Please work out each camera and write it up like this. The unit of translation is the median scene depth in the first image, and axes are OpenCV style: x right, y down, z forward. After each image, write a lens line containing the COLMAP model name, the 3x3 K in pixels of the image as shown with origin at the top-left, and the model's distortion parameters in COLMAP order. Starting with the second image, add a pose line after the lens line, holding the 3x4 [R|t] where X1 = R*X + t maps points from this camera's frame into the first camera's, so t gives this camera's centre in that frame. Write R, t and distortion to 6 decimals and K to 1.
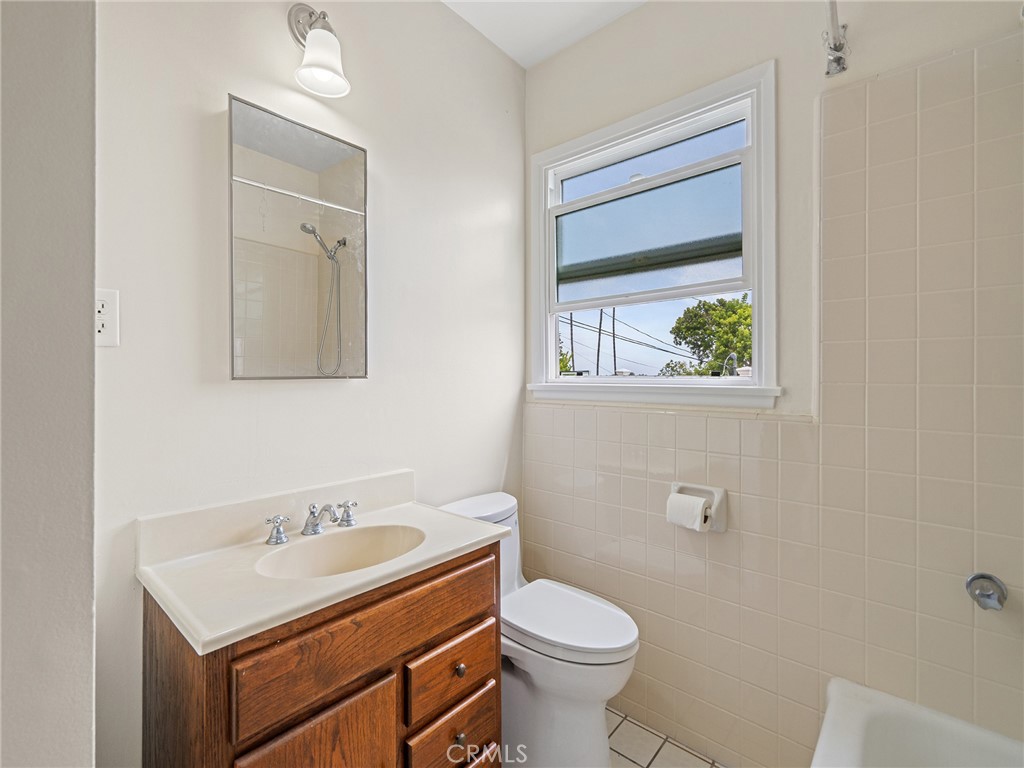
lens RADIAL K [[468.9, 0, 513.1], [0, 468.9, 376.6], [0, 0, 1]] dist [0.011109, 0.000170]
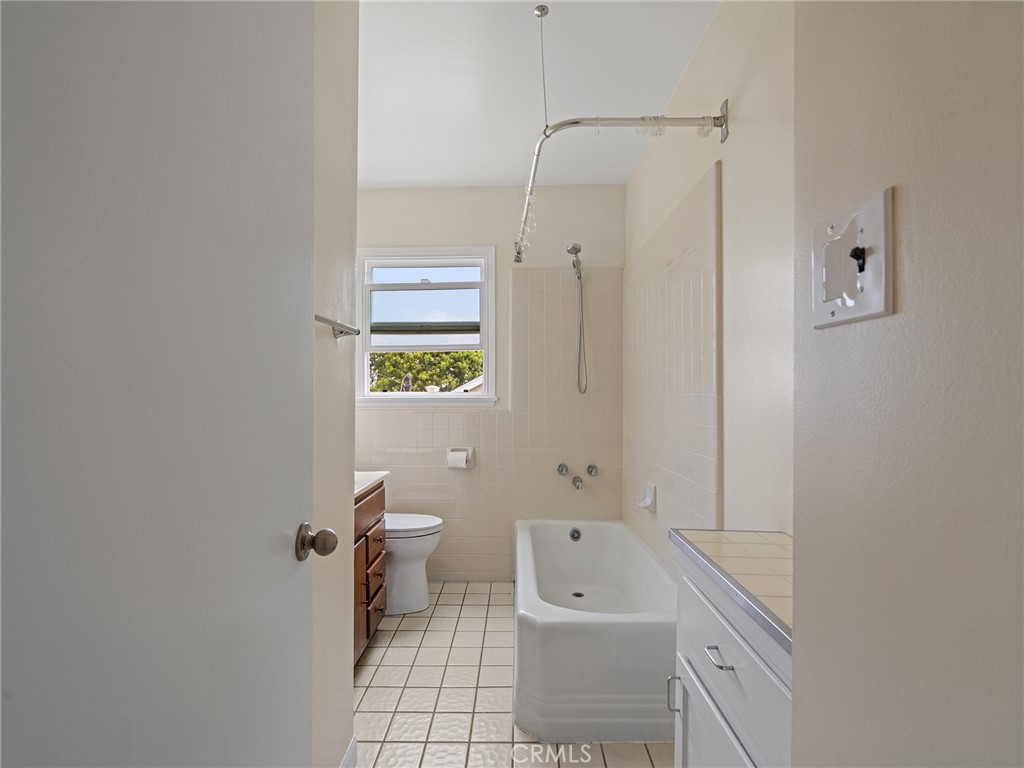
lens RADIAL K [[468.9, 0, 488.7], [0, 468.9, 396.1], [0, 0, 1]] dist [0.011109, 0.000170]
pose [[0.791788, -0.006727, 0.610760, -0.735266], [0.002362, 0.999966, 0.007951, 0.001144], [-0.610792, -0.004852, 0.791776, -0.647964]]
